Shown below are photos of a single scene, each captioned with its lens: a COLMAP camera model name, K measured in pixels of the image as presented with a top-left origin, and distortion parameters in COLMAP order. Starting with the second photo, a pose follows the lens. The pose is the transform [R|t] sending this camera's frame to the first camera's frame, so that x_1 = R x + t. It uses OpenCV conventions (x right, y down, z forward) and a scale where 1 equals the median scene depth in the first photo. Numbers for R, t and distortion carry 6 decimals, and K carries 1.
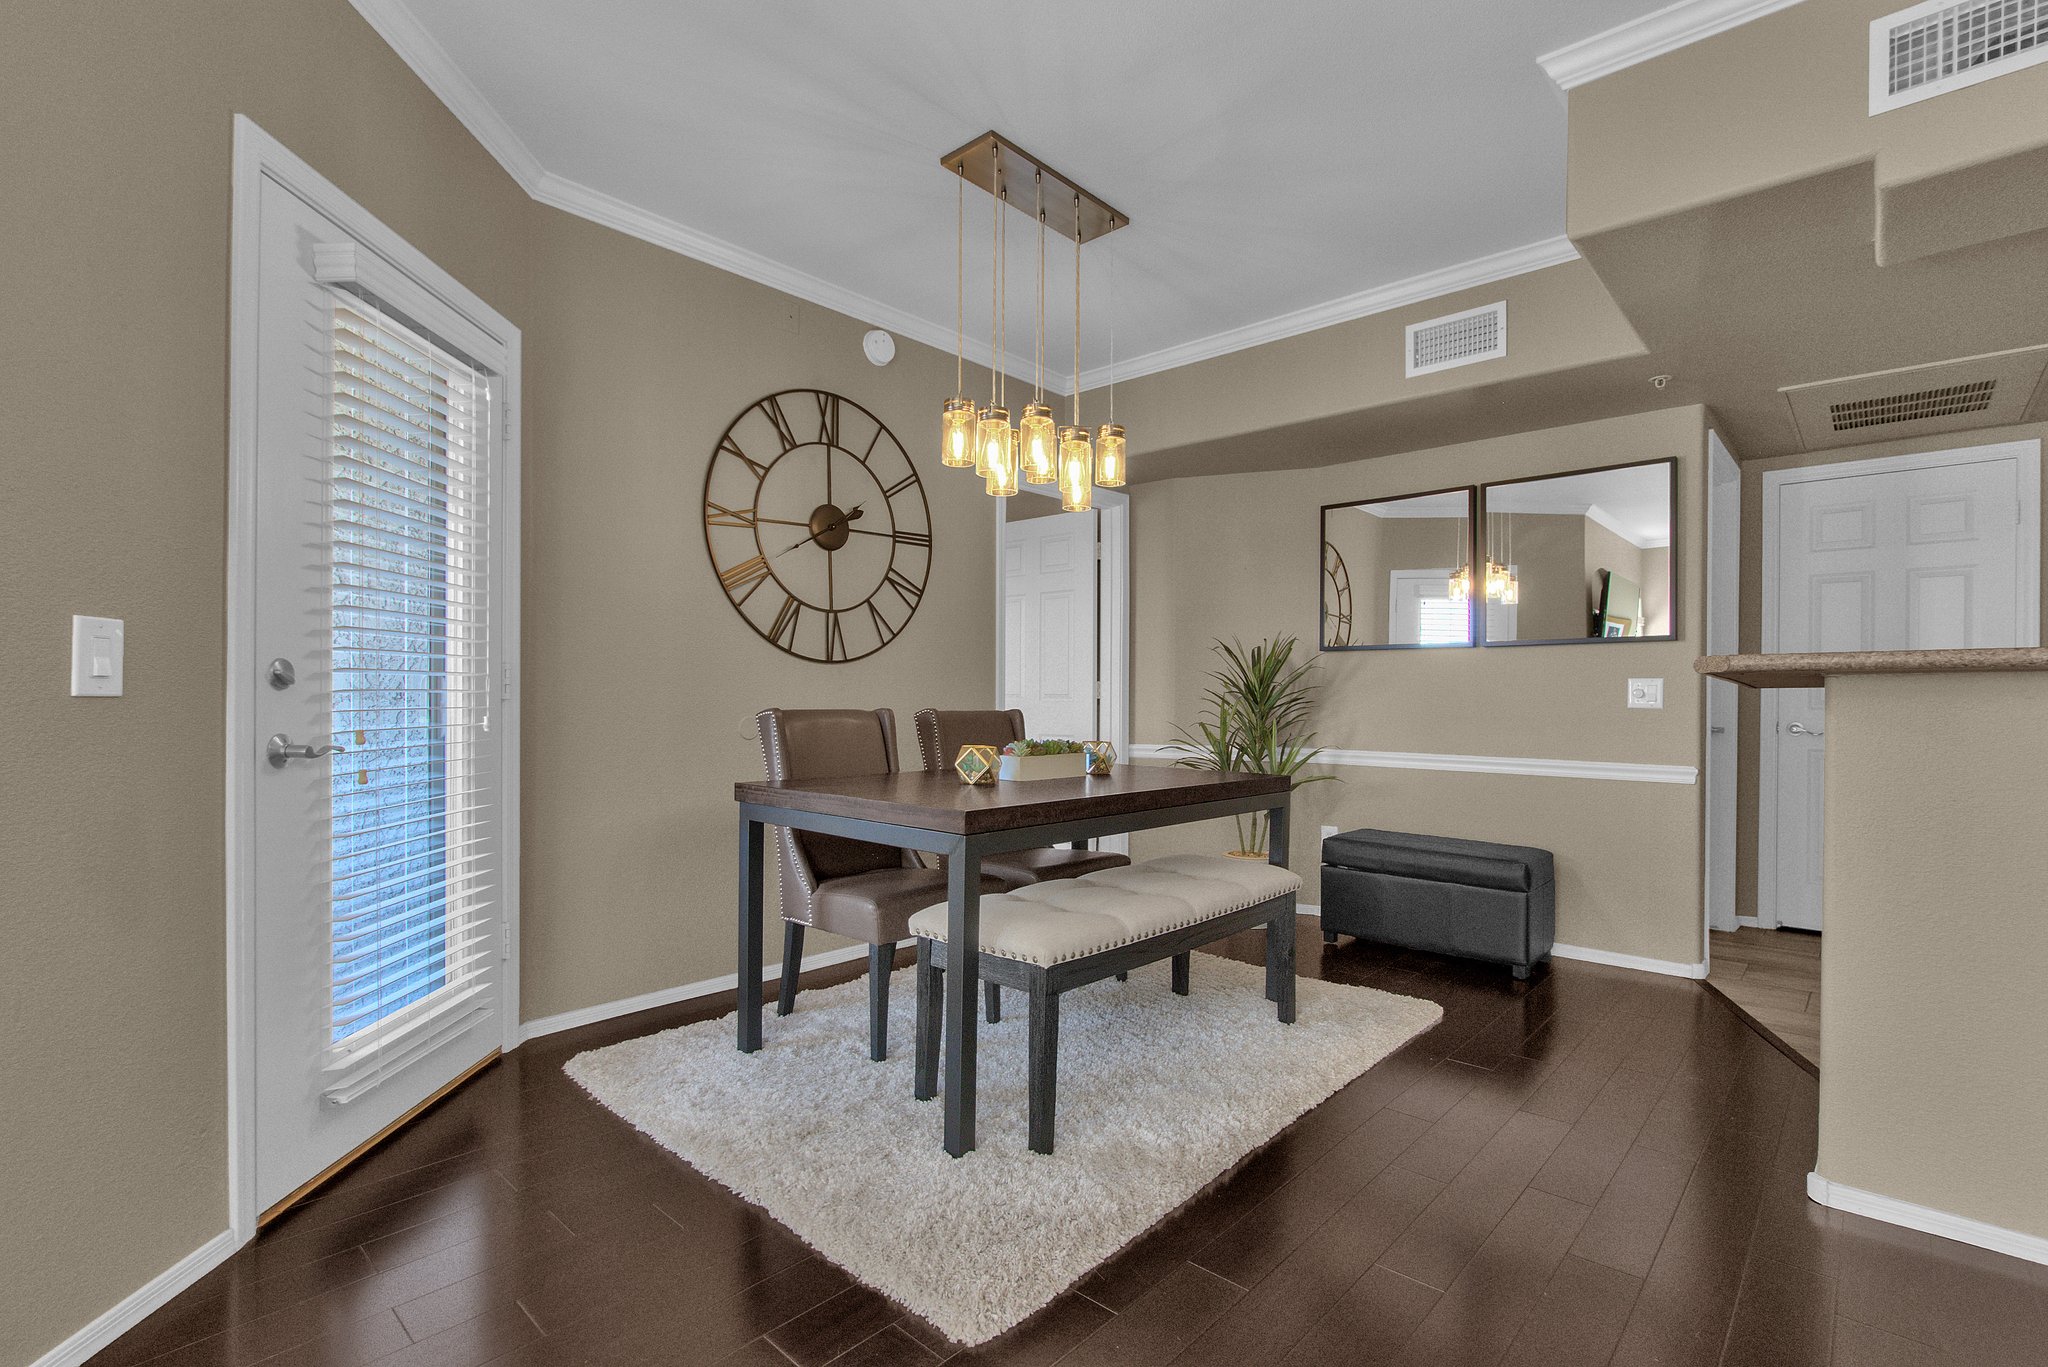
lens RADIAL K [[941.0, 0, 1023.1], [0, 941.0, 690.1], [0, 0, 1]] dist [-0.013468, 0.002014]
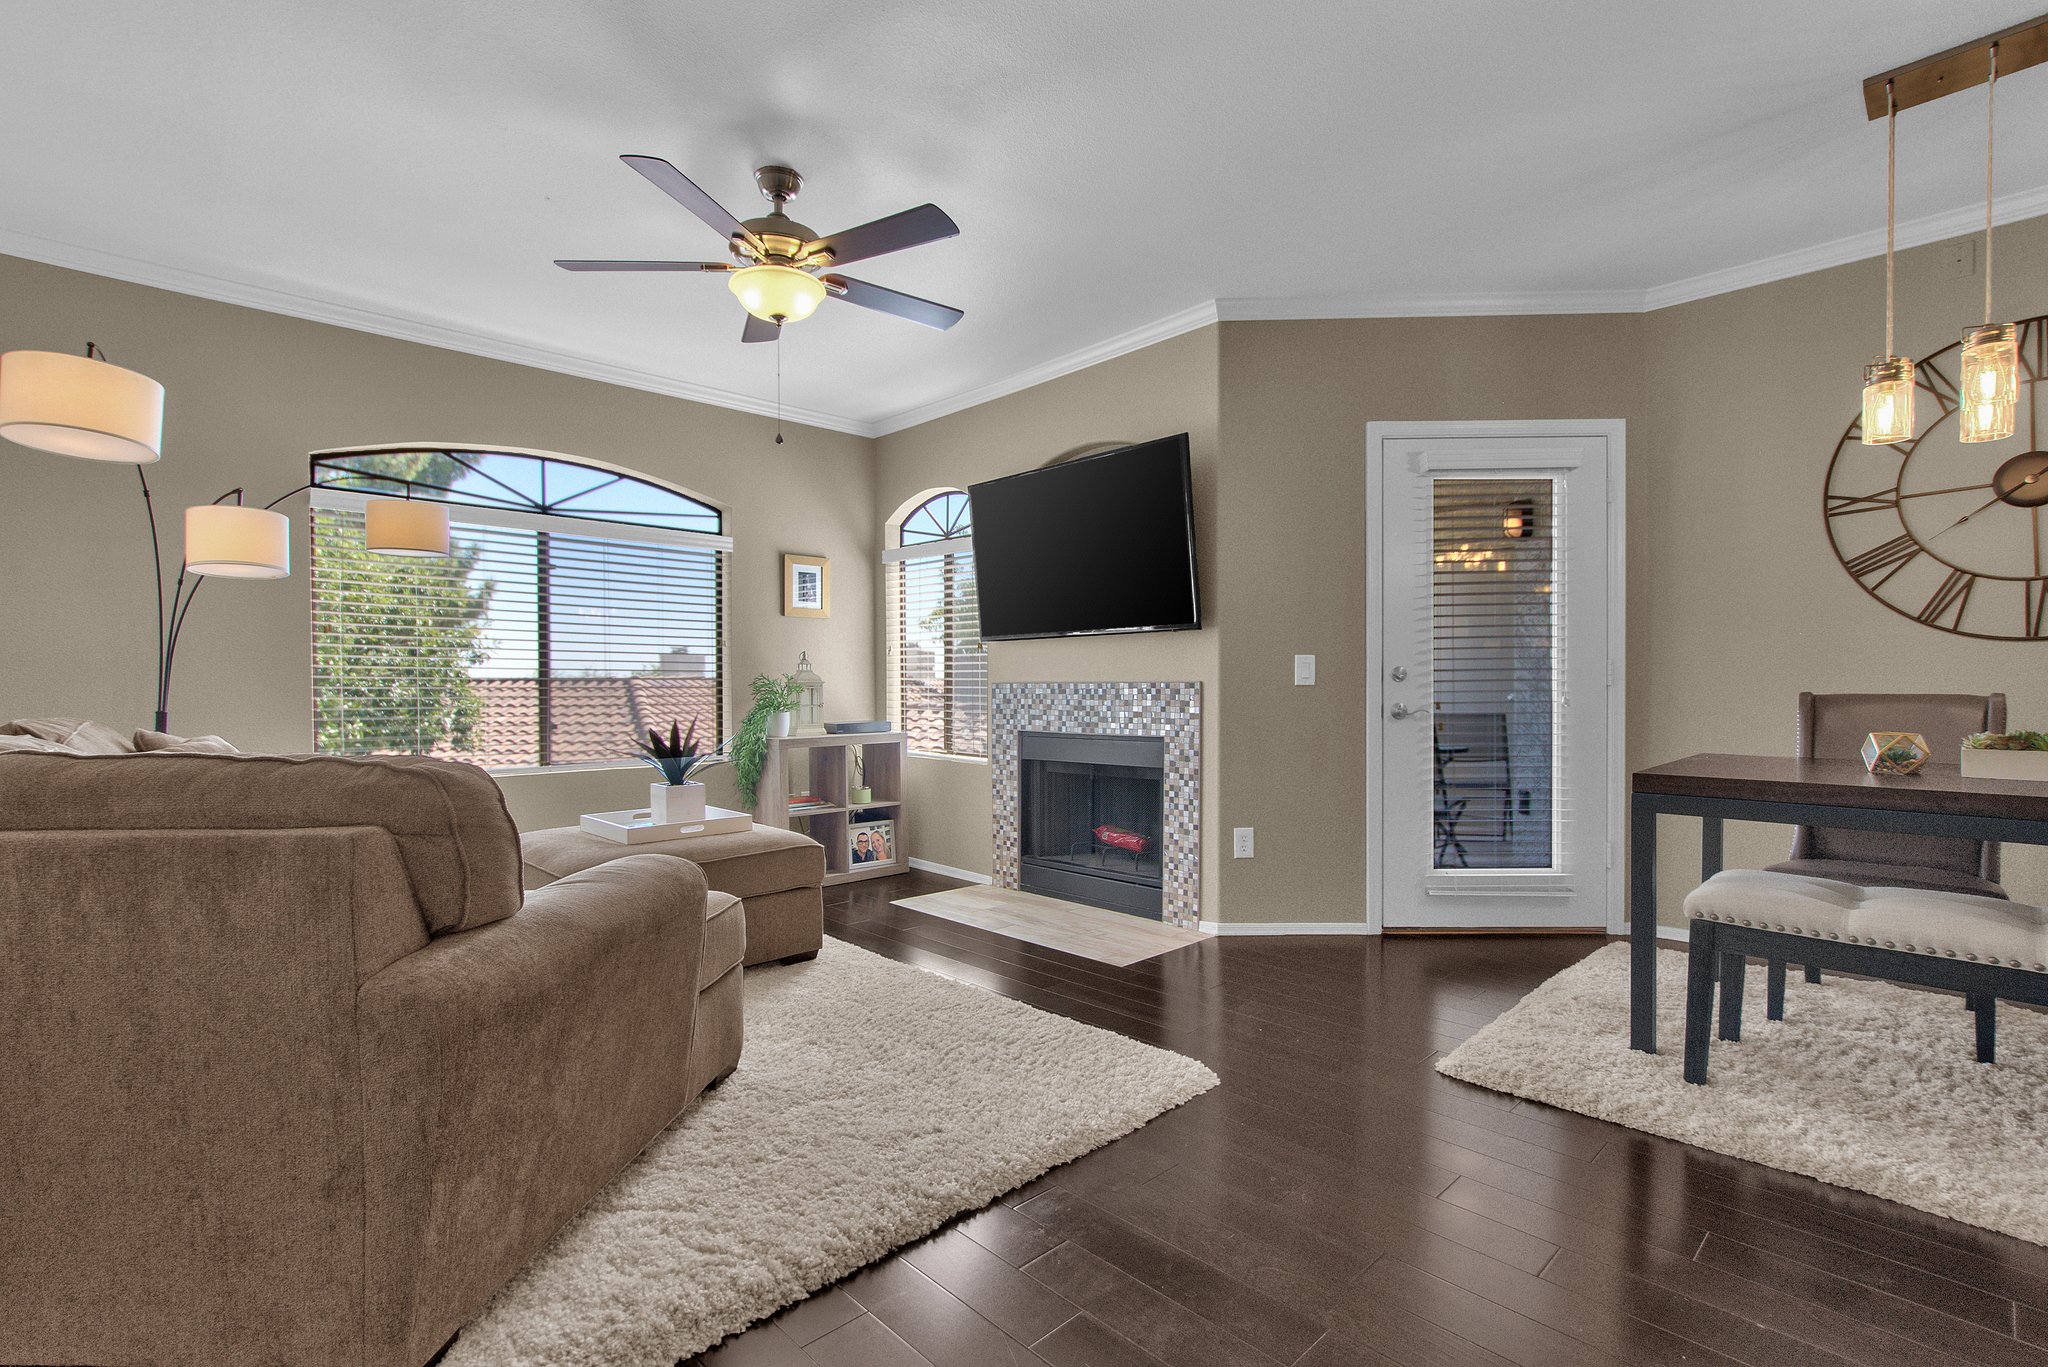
lens RADIAL K [[941.0, 0, 1023.6], [0, 941.0, 699.4], [0, 0, 1]] dist [-0.013468, 0.002014]
pose [[-0.057493, 0.001097, -0.998345, 0.705373], [0.010171, 0.999948, 0.000513, 0.015408], [0.998294, -0.010125, -0.057501, 0.151004]]
